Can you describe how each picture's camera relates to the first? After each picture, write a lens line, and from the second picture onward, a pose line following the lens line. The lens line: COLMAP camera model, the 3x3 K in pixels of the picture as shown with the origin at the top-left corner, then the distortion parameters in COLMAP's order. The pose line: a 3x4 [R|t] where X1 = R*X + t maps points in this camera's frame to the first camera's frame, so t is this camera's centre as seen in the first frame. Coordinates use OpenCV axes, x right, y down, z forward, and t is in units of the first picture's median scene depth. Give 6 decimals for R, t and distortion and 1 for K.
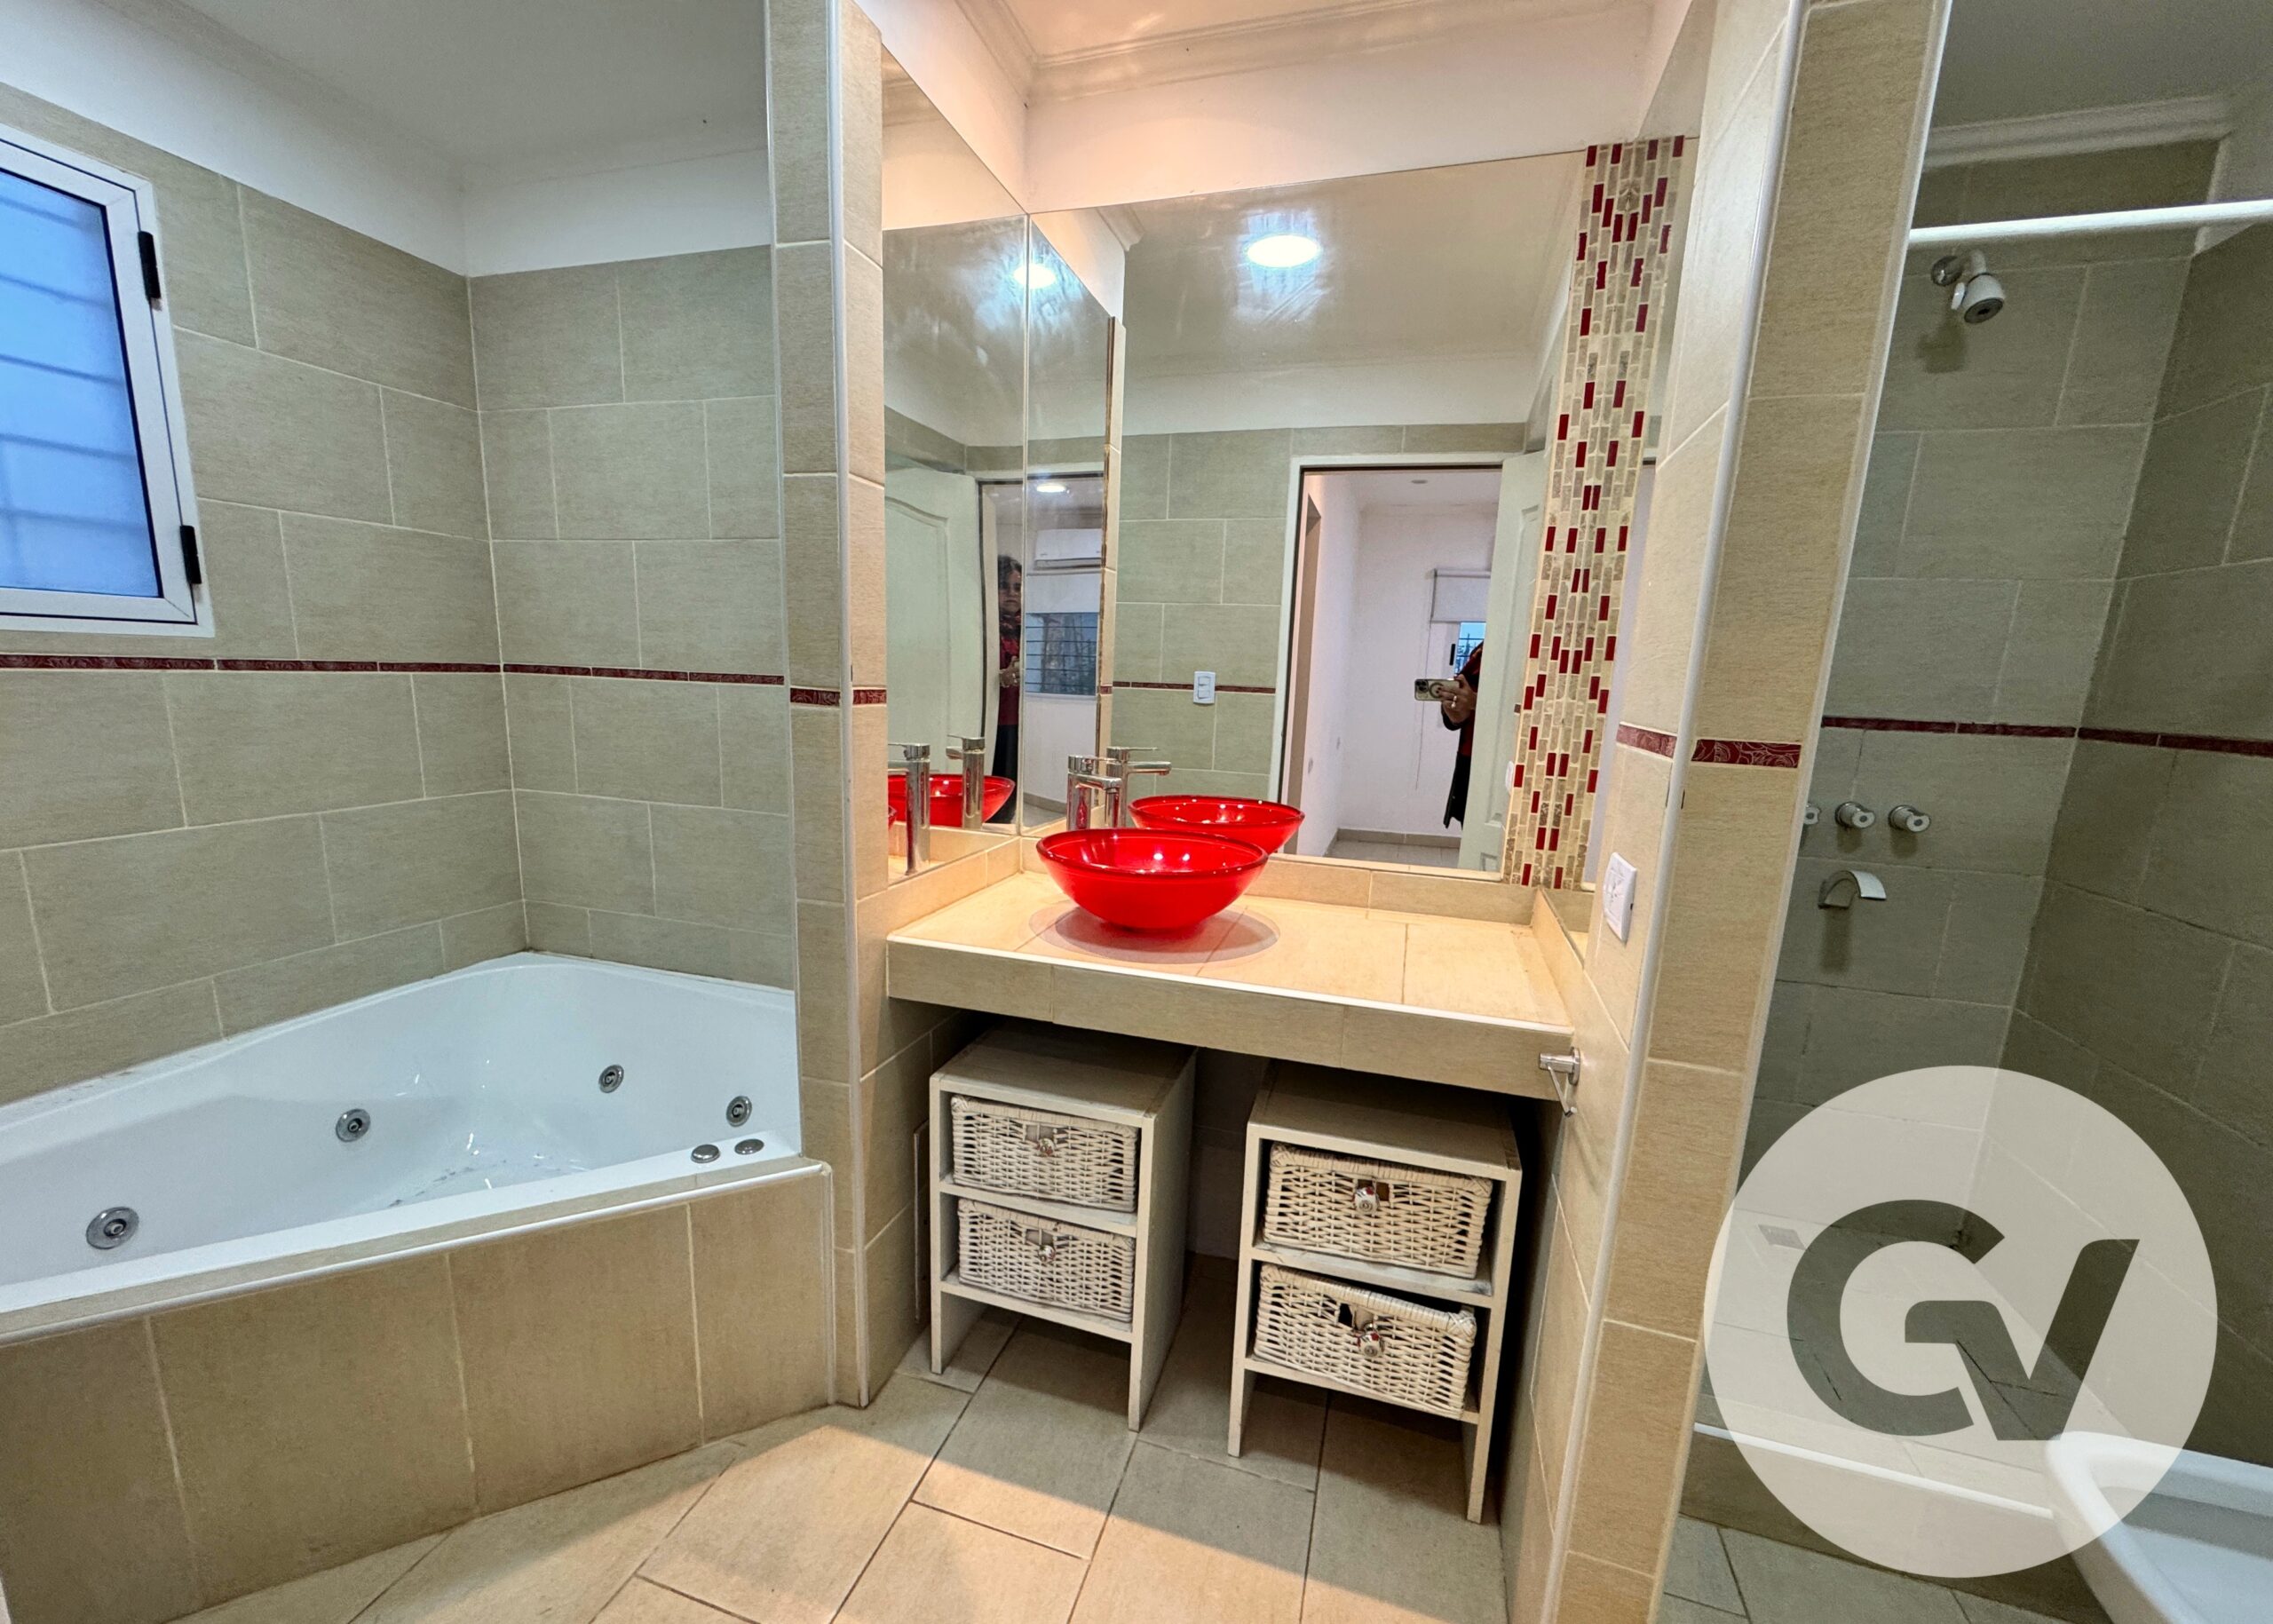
lens RADIAL K [[909.4, 0, 1133.4], [0, 909.4, 845.5], [0, 0, 1]] dist [-0.001528, 0.000189]
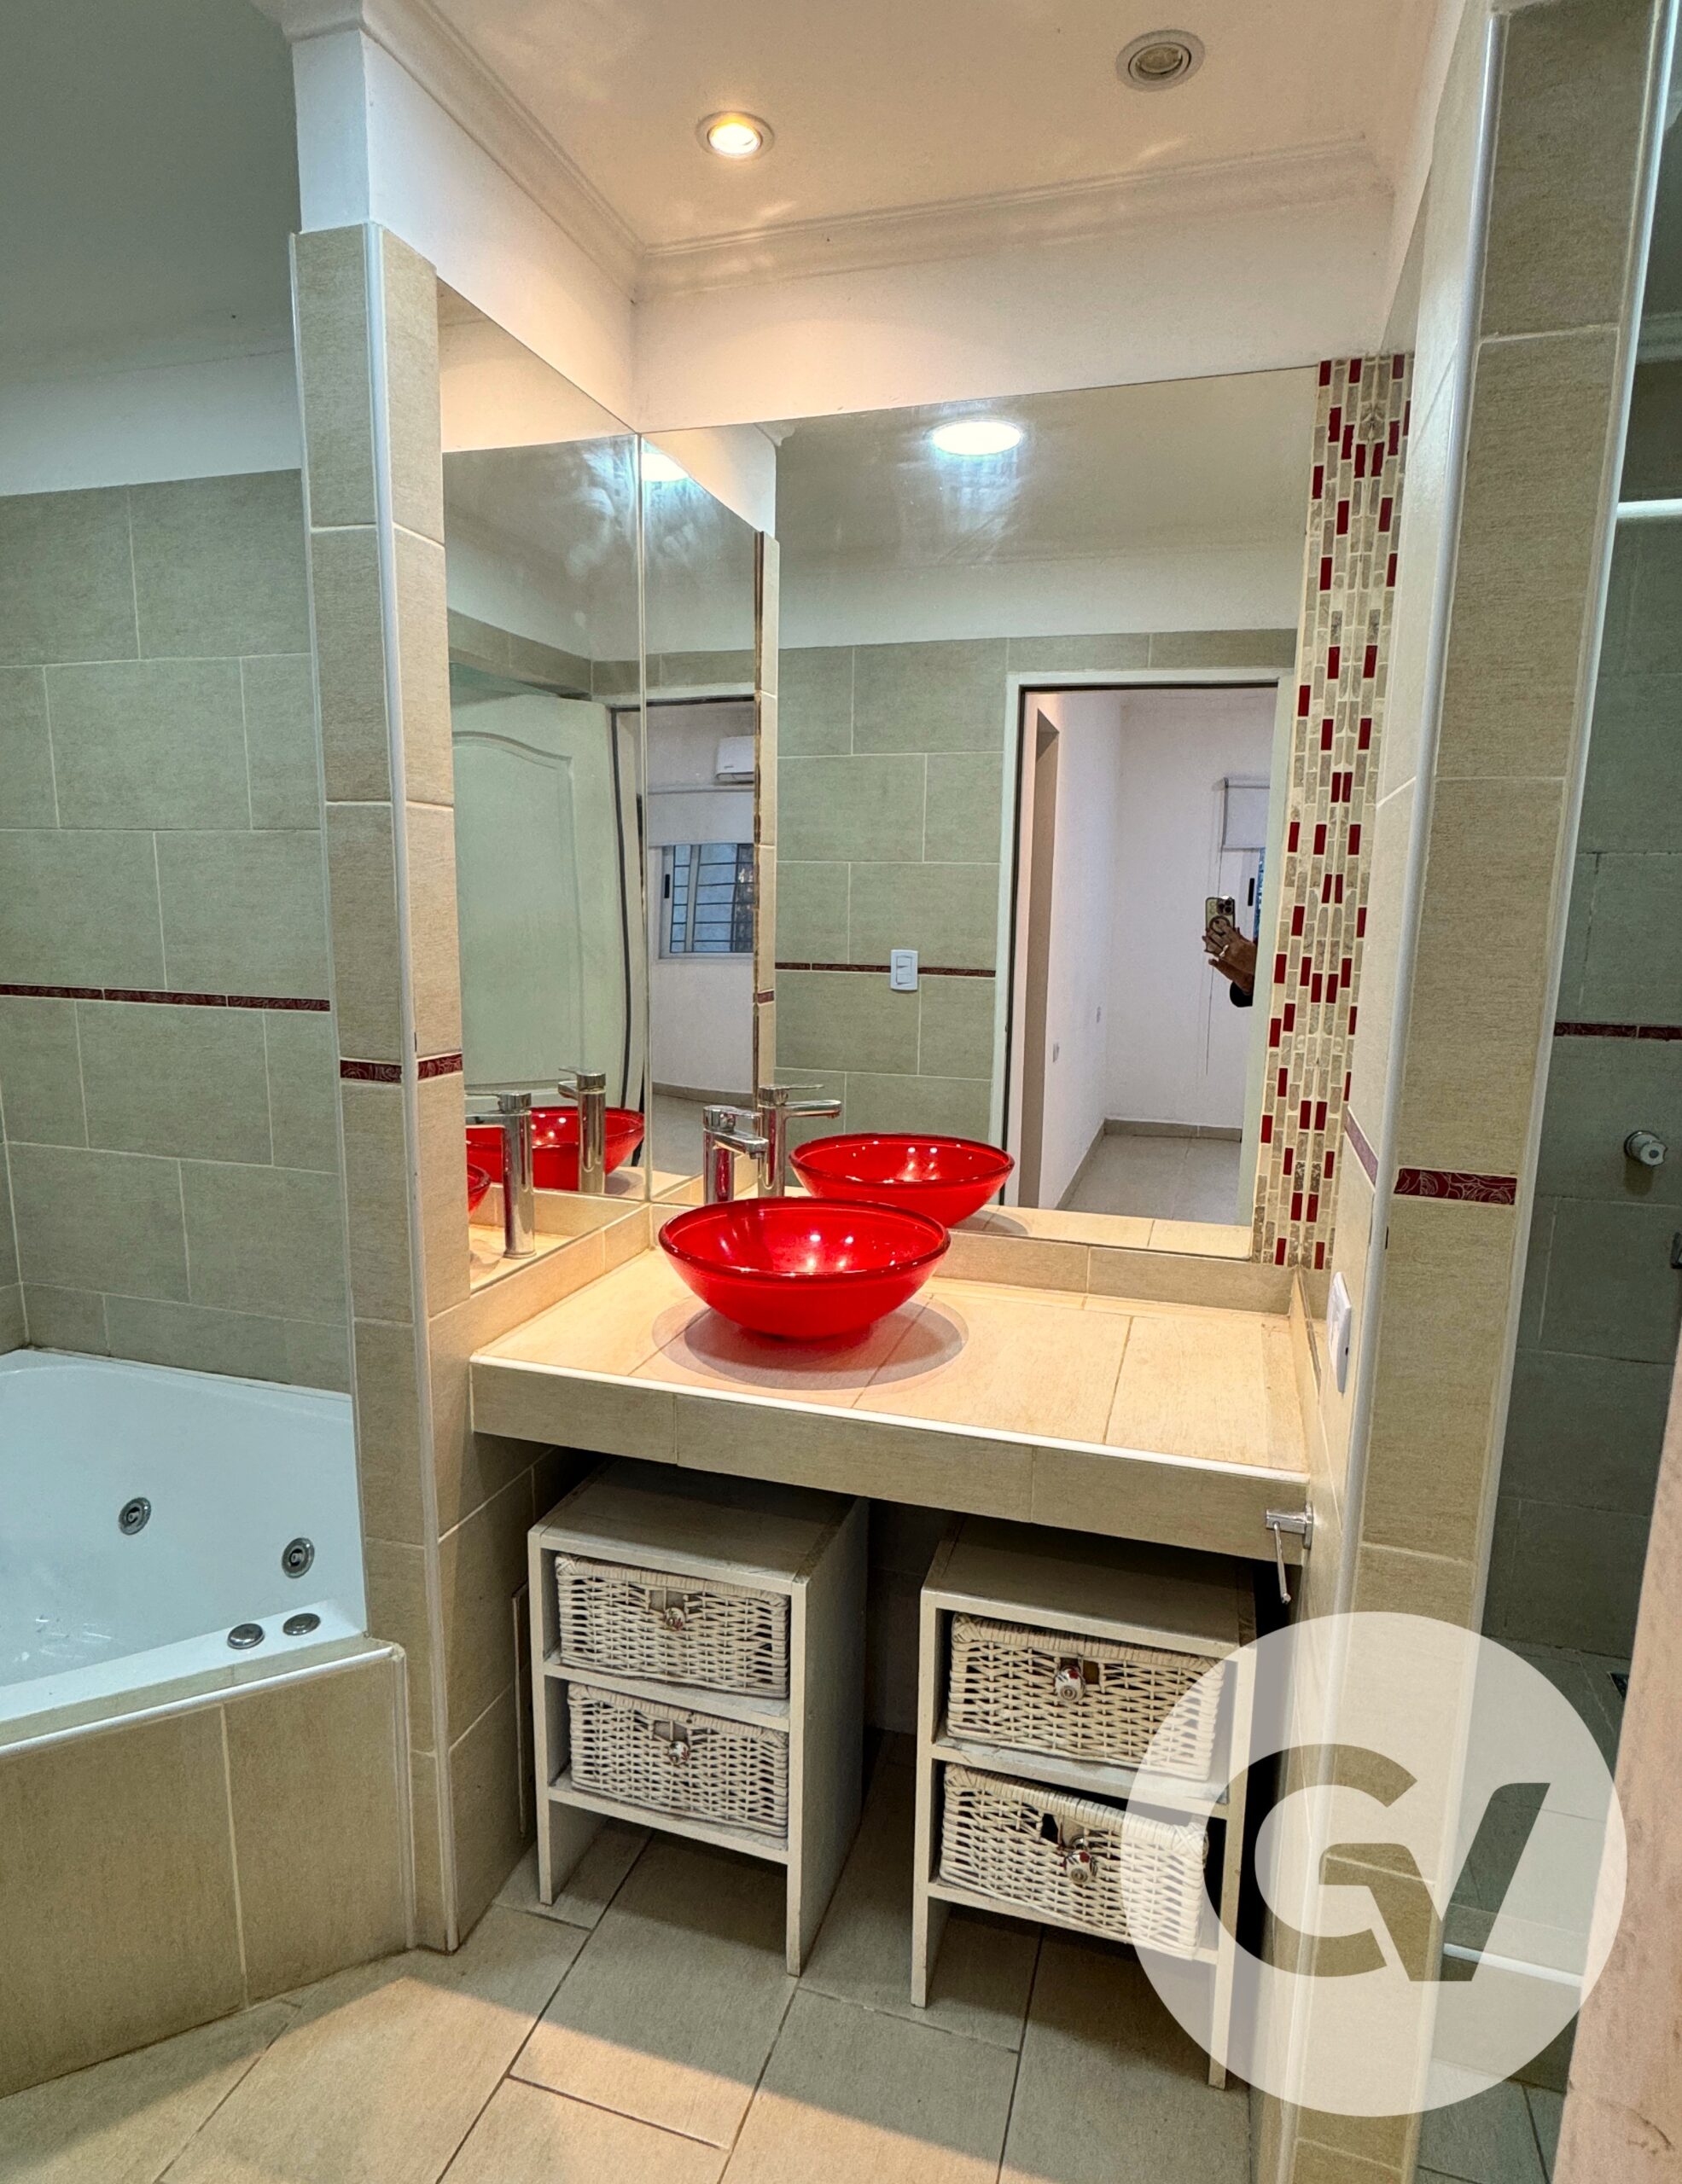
lens RADIAL K [[1213.8, 0, 849.0], [0, 1213.8, 1111.3], [0, 0, 1]] dist [-0.001302, 0.000533]
pose [[0.999787, -0.020597, 0.001508, 0.057360], [0.020617, 0.999677, -0.014830, -0.083033], [-0.001202, 0.014857, 0.999889, -0.060579]]
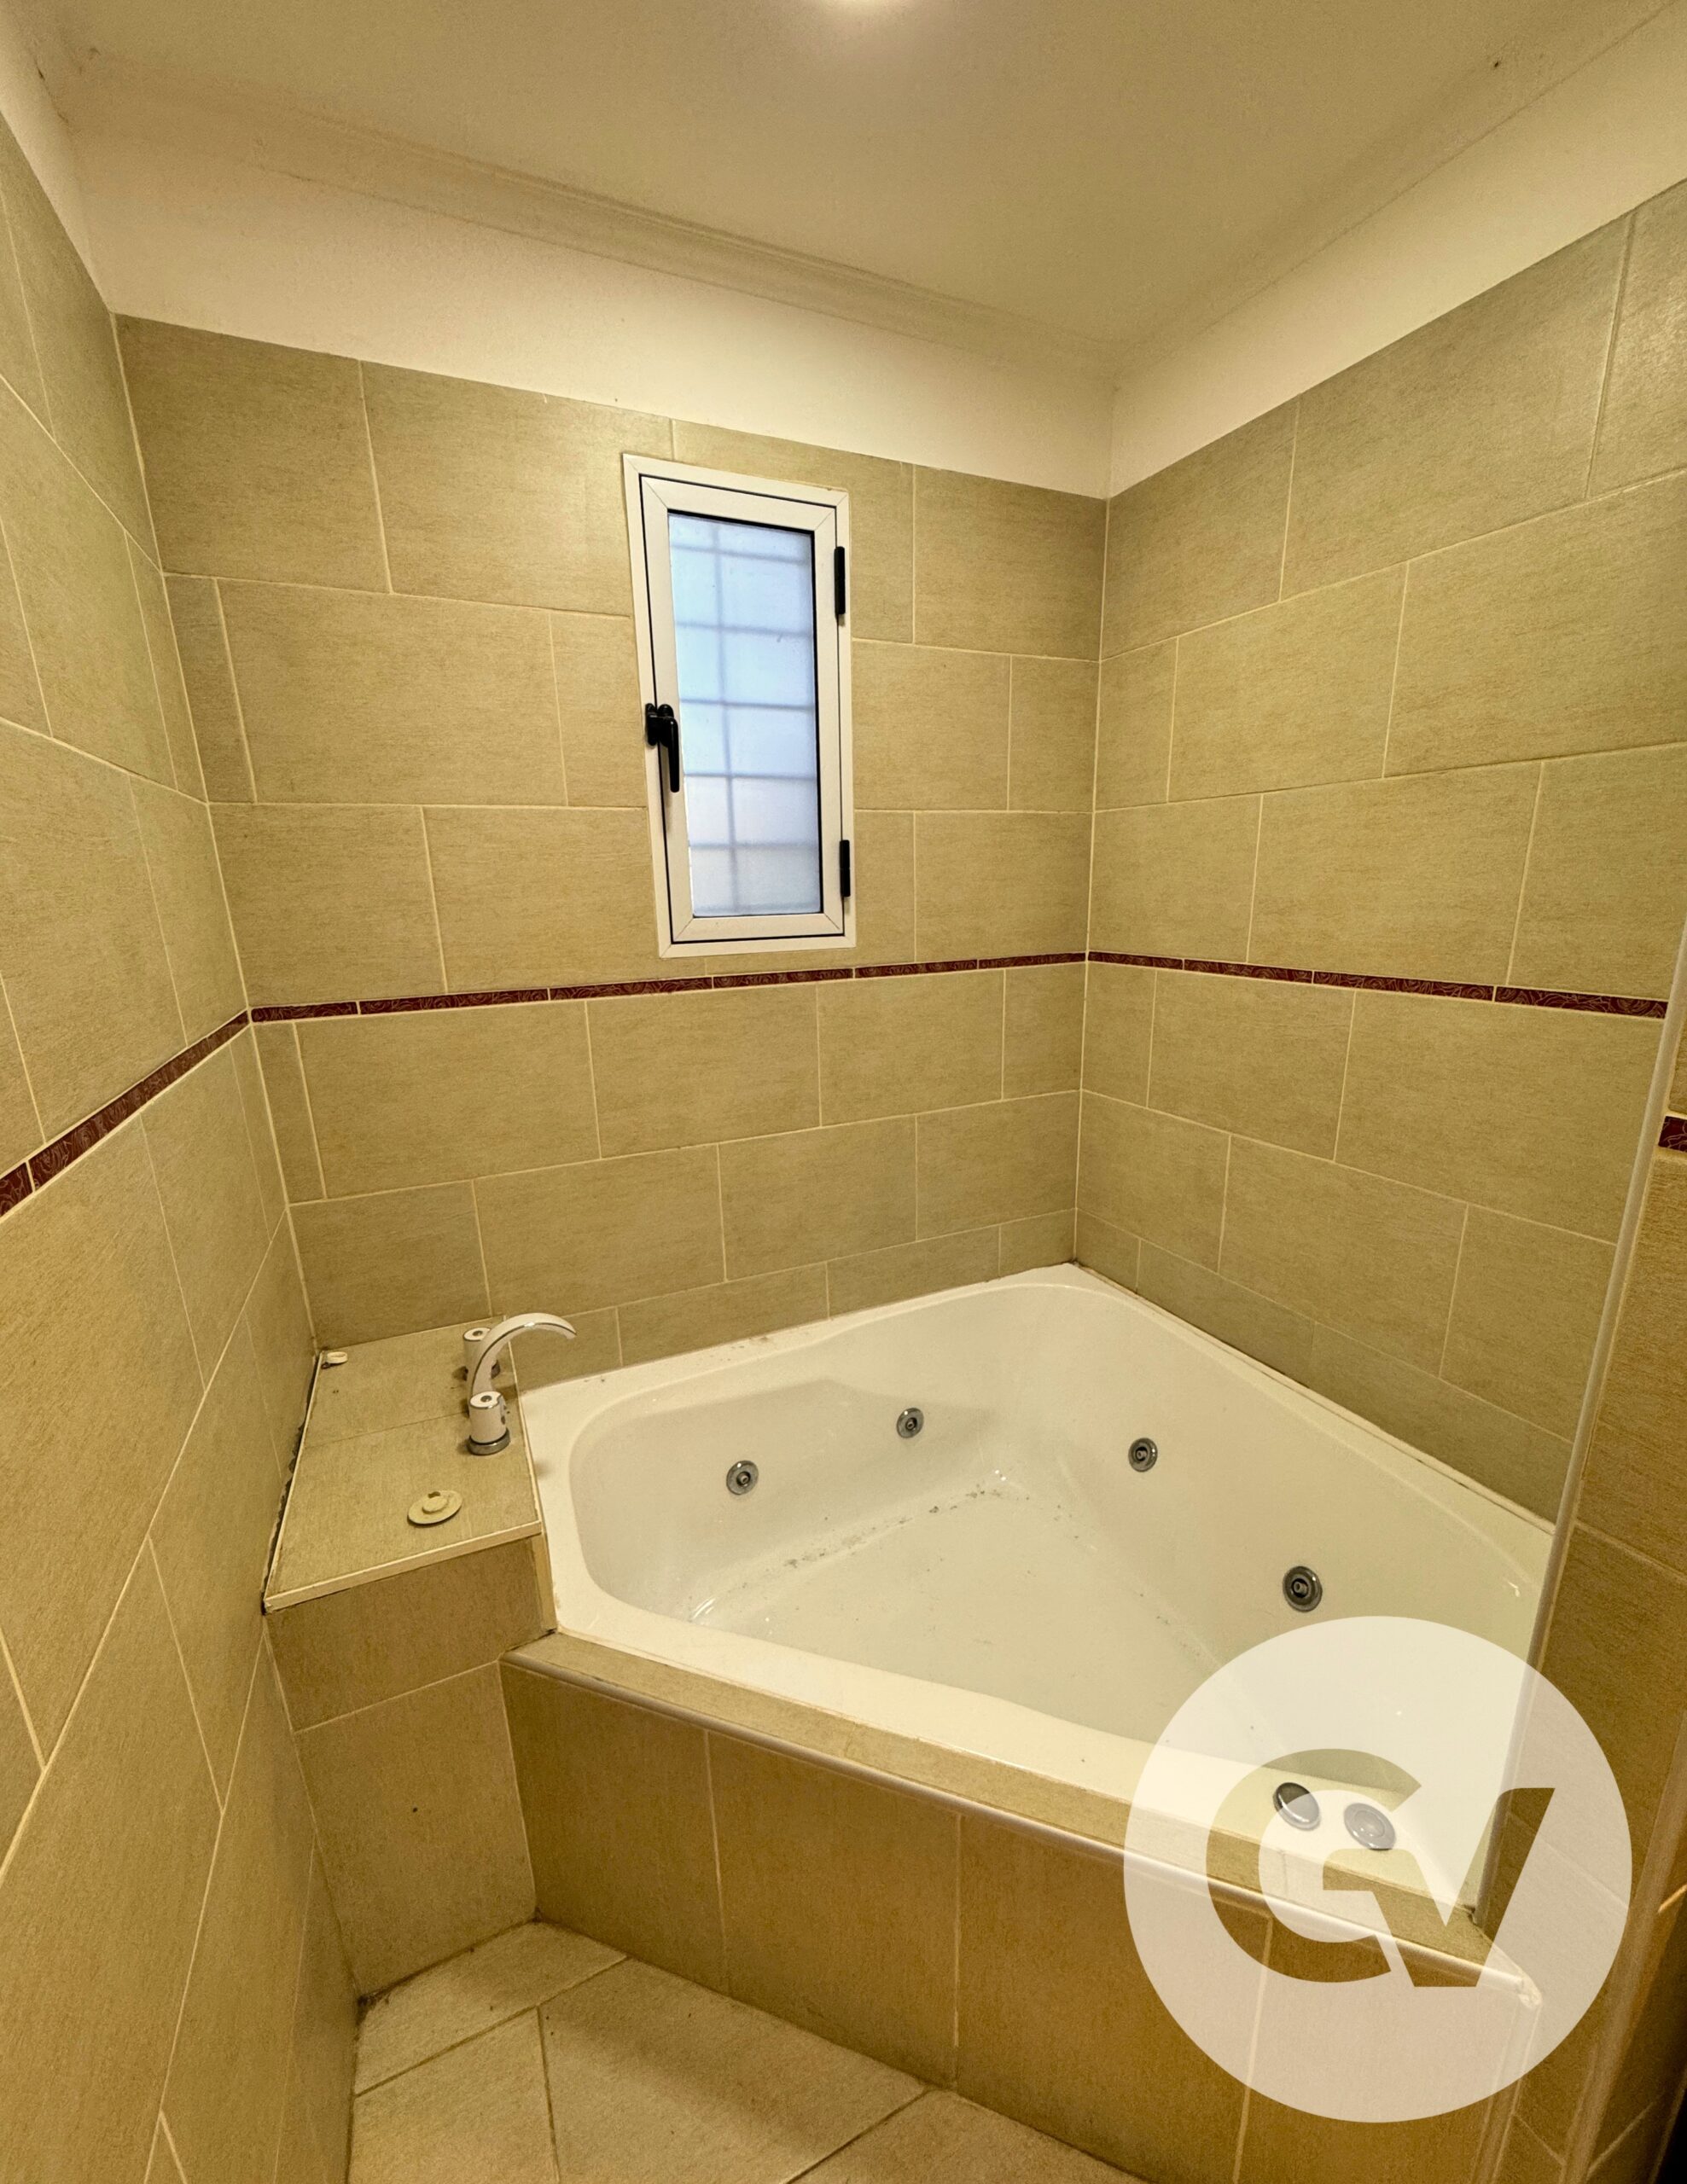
lens RADIAL K [[902.2, 0, 848.2], [0, 902.2, 1124.1], [0, 0, 1]] dist [-0.002018, 0.000056]
pose [[0.674175, 0.139439, -0.725289, -0.262571], [-0.090868, 0.990215, 0.105907, -0.146035], [0.732960, -0.005494, 0.680249, 0.315223]]
